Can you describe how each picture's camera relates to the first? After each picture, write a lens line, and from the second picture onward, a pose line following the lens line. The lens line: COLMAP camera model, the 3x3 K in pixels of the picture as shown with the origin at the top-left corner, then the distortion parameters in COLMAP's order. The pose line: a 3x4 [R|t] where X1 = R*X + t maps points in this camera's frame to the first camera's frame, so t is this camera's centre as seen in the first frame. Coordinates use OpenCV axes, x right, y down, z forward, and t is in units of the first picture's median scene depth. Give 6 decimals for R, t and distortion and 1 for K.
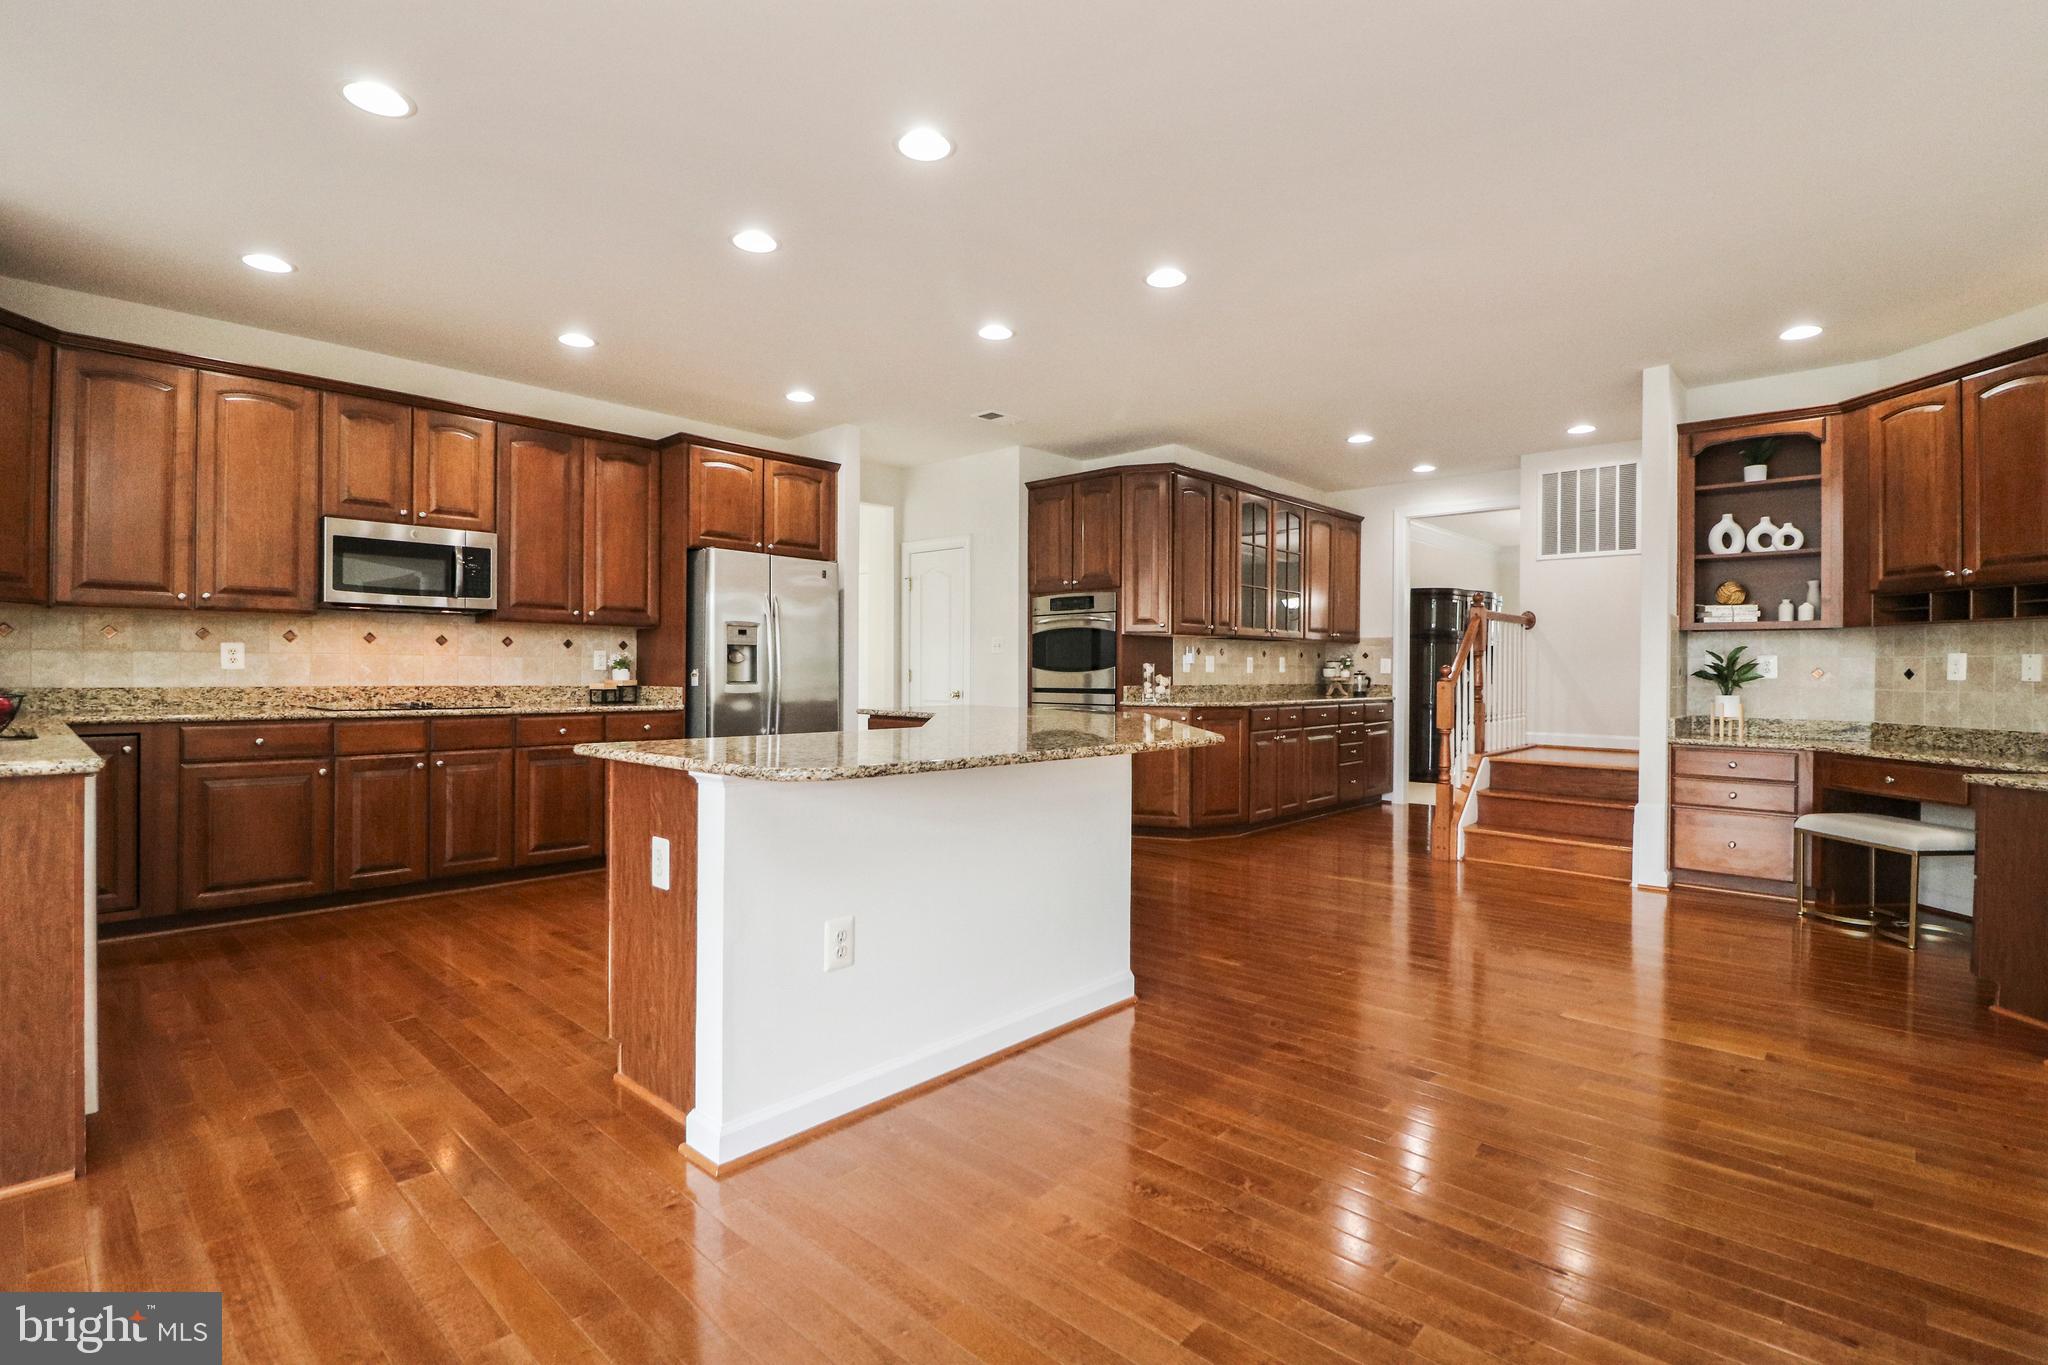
lens RADIAL K [[953.1, 0, 1037.1], [0, 953.1, 674.4], [0, 0, 1]] dist [0.003518, -0.014783]
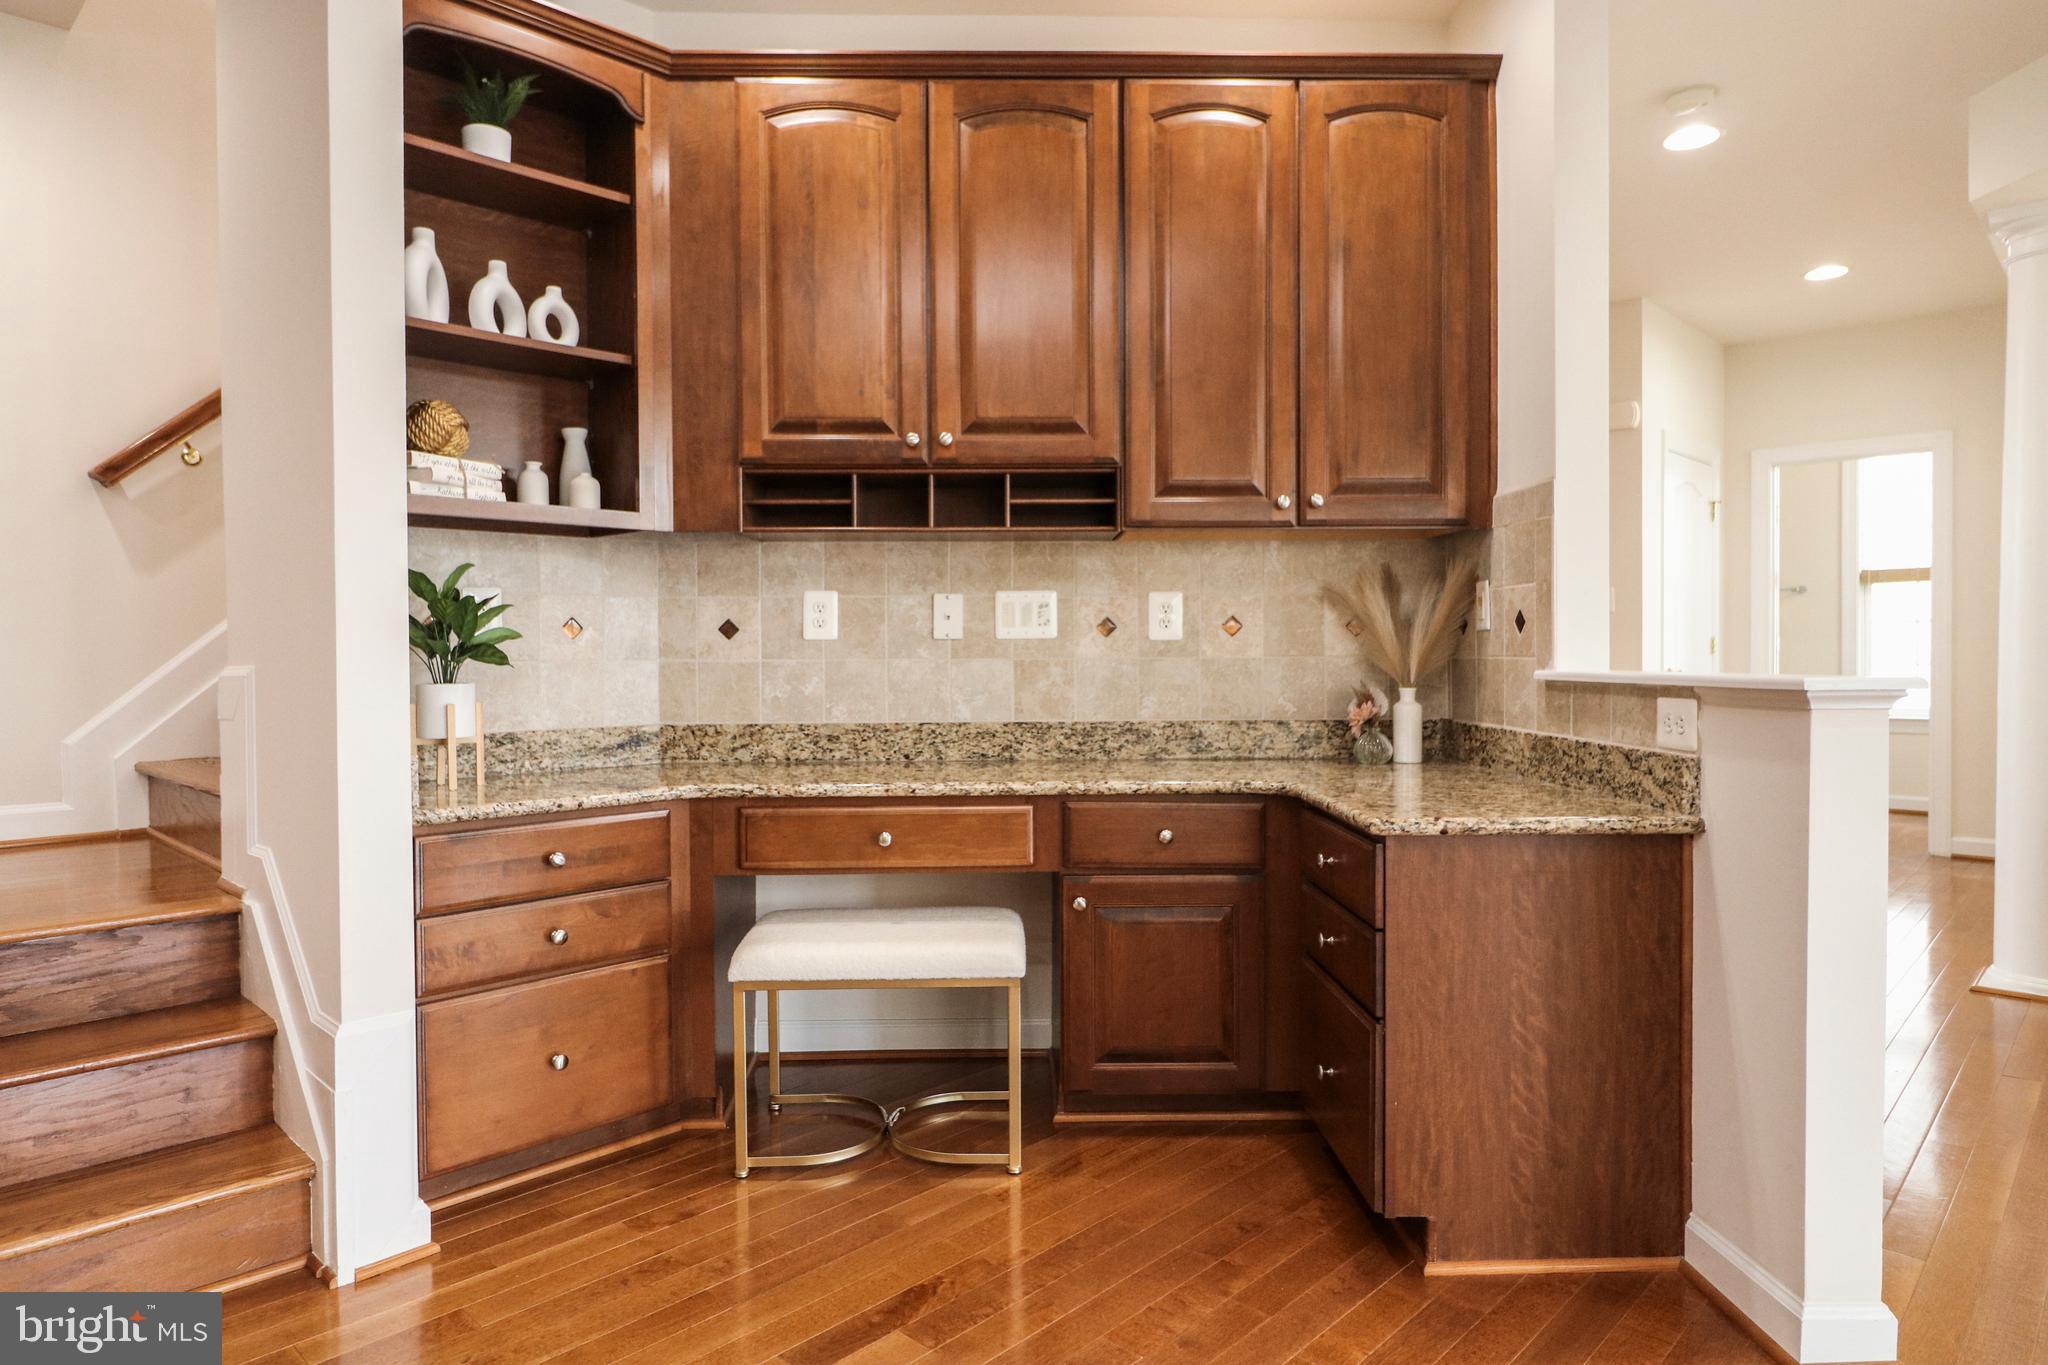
lens RADIAL K [[1211.7, 0, 1025.2], [0, 1211.7, 666.2], [0, 0, 1]] dist [0.001967, -0.001313]
pose [[0.033845, -0.023243, 0.999157, 0.218897], [0.013217, 0.999653, 0.022807, 0.006251], [-0.999340, 0.012434, 0.034140, 0.723765]]
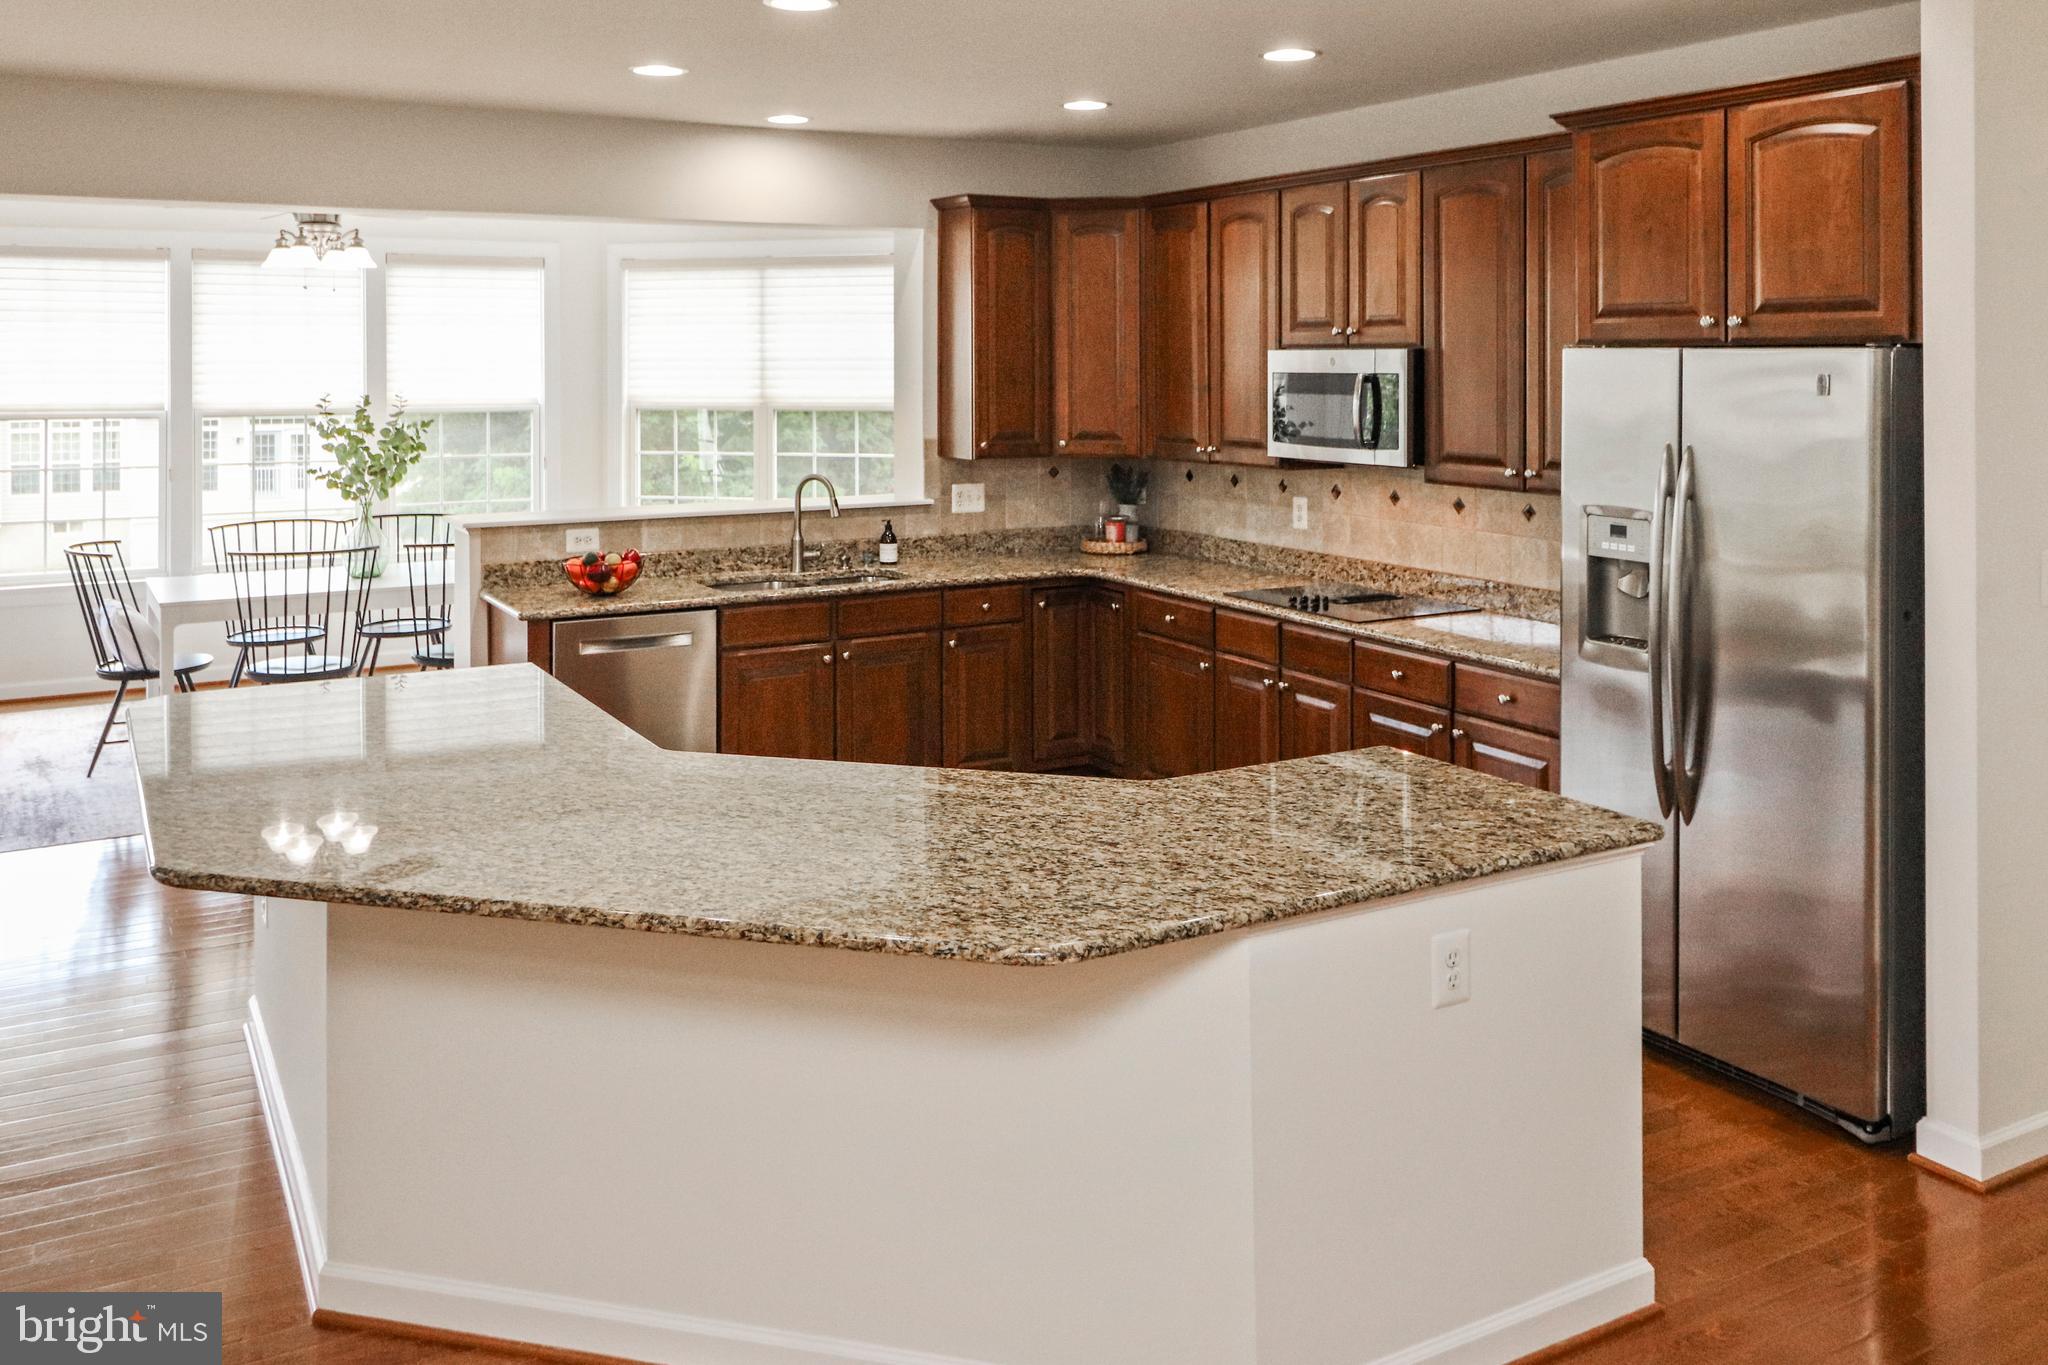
lens RADIAL K [[1685.7, 0, 1038.8], [0, 1685.7, 367.0], [0, 0, 1]] dist [0.008781, 0.001862]
pose [[-0.313416, 0.002491, -0.949613, 0.553461], [-0.002447, 0.999991, 0.003430, -0.130351], [0.949613, 0.003399, -0.313407, 1.053442]]
